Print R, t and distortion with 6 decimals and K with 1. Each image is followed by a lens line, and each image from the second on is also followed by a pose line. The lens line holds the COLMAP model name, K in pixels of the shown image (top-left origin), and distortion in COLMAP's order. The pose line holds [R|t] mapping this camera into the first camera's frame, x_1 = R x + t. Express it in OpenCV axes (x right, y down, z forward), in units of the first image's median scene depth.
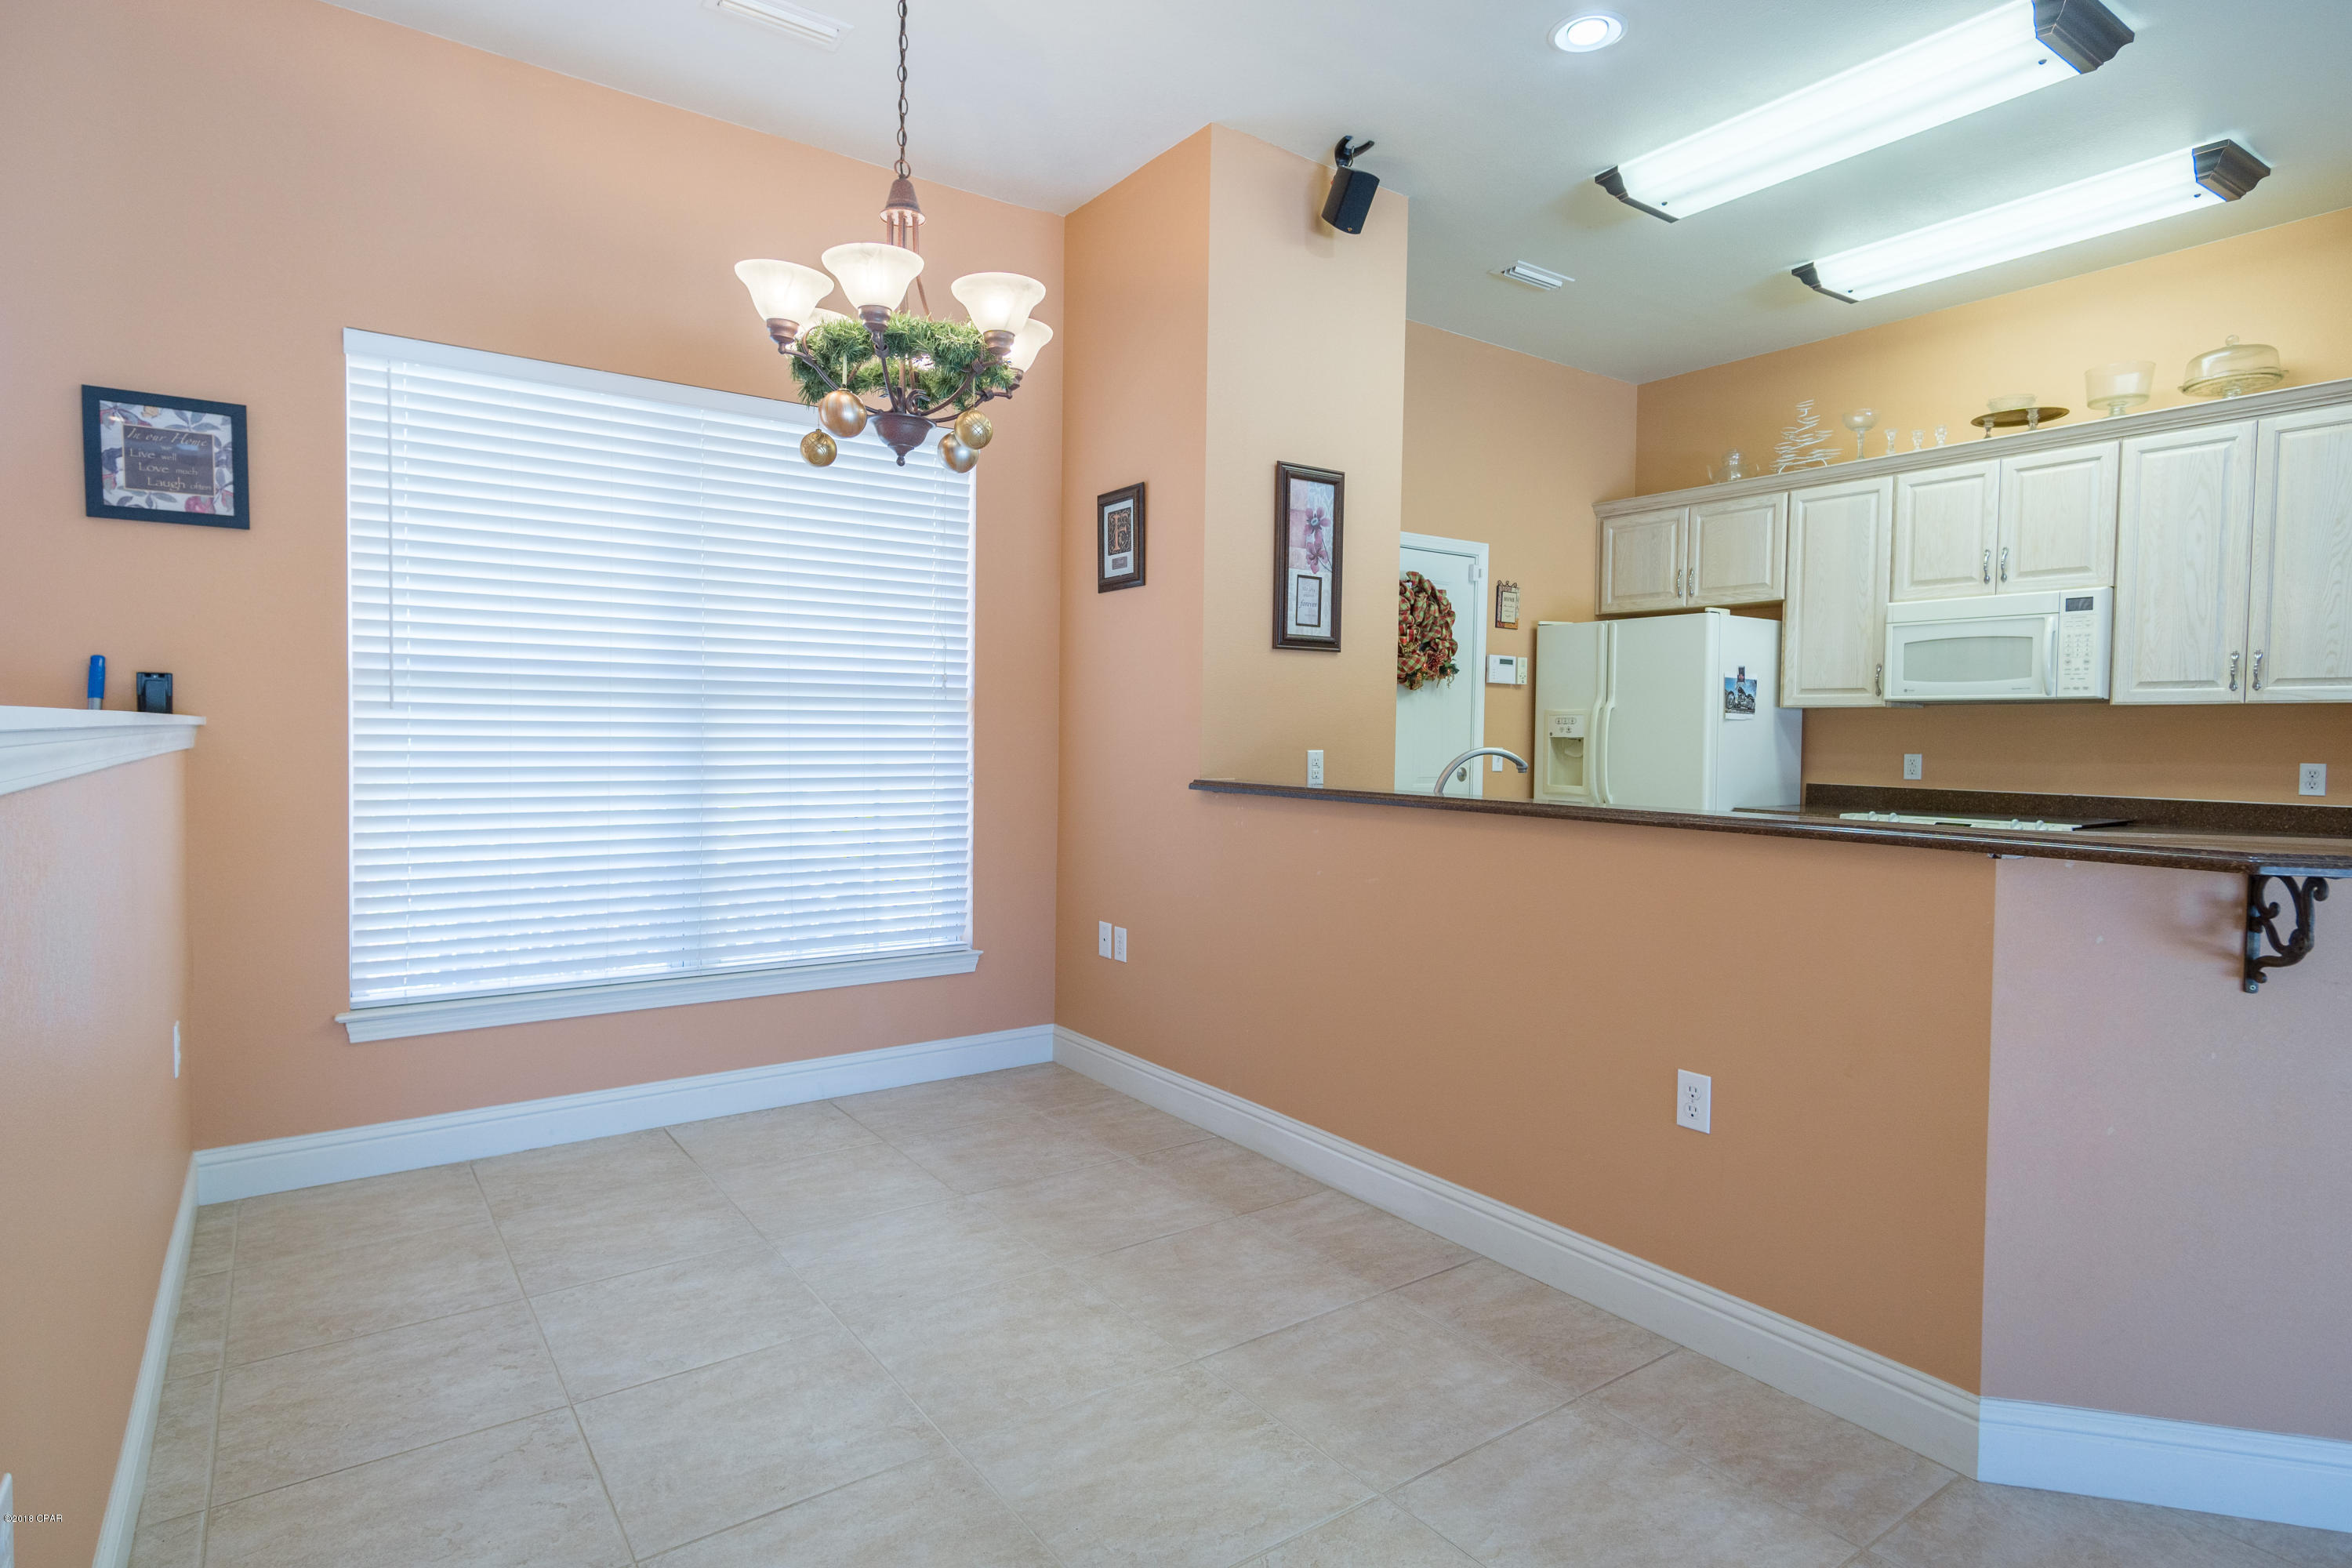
lens RADIAL K [[1224.1, 0, 1168.6], [0, 1224.1, 784.4], [0, 0, 1]] dist [0.005523, 0.002035]
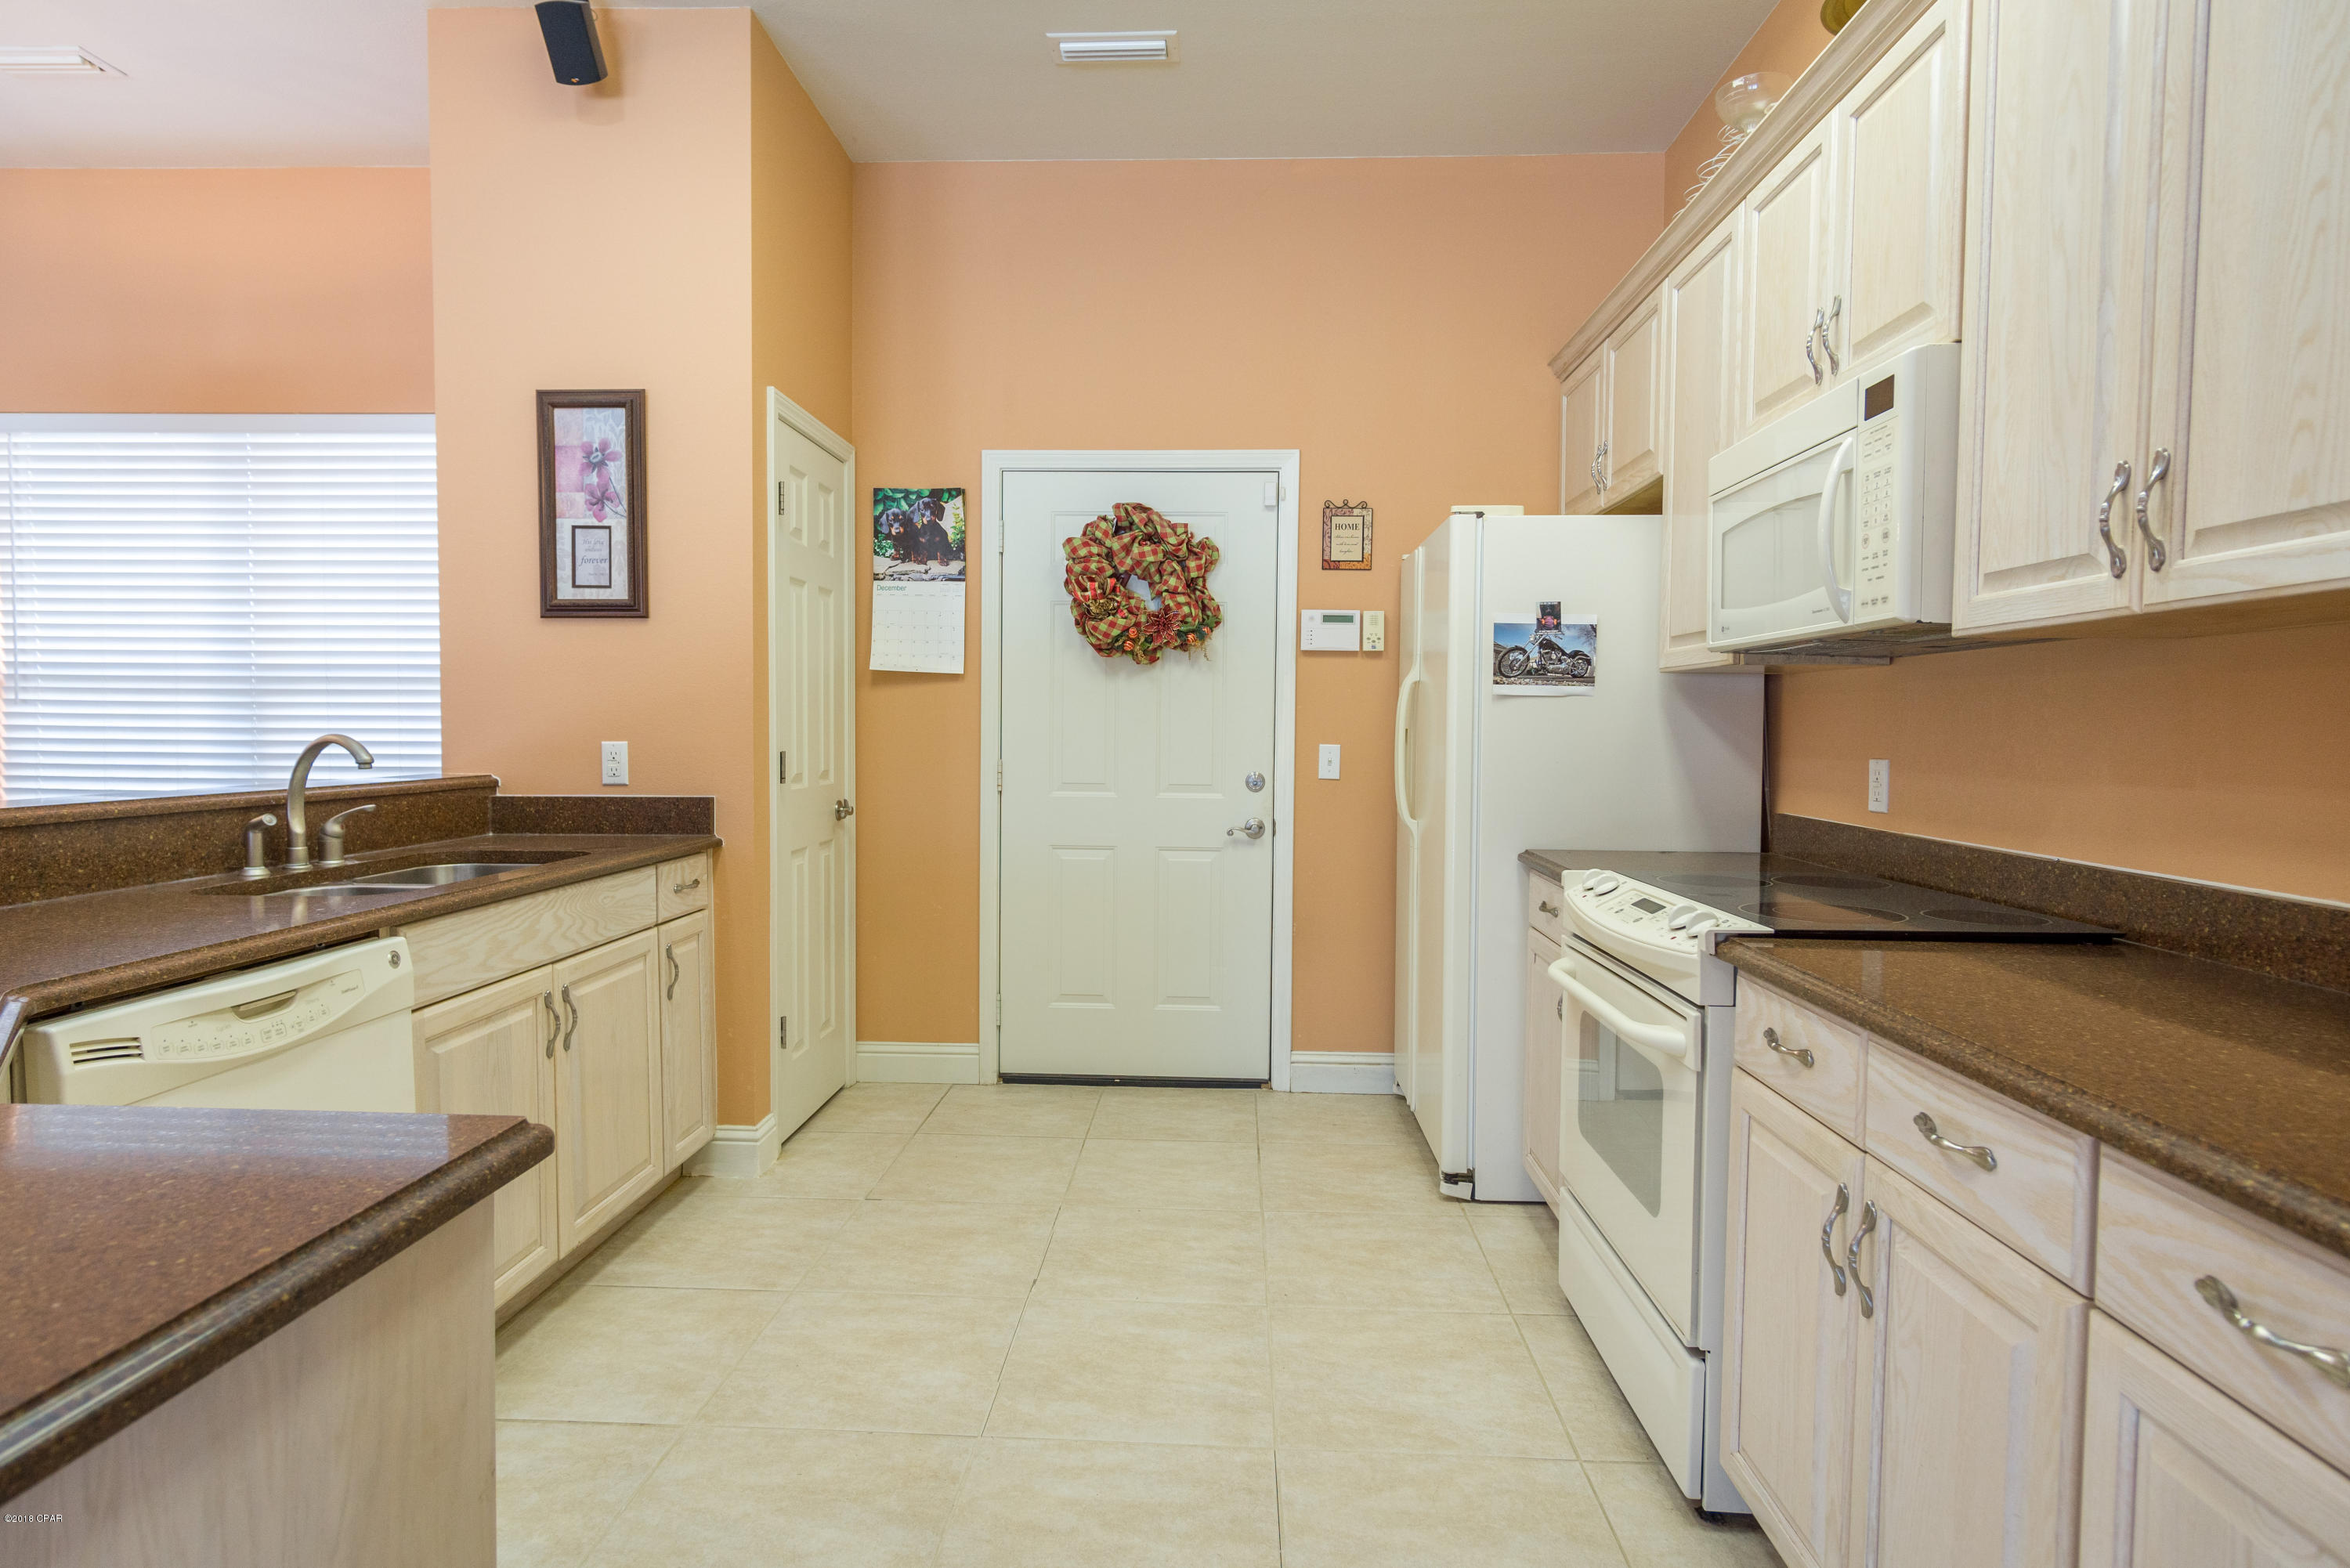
lens RADIAL K [[1223.0, 0, 1175.7], [0, 1223.0, 780.9], [0, 0, 1]] dist [0.005523, 0.002035]
pose [[0.790383, 0.022425, -0.612202, 0.895241], [-0.025724, 0.999663, 0.003406, -0.014086], [0.612073, 0.013056, 0.790694, 0.584876]]
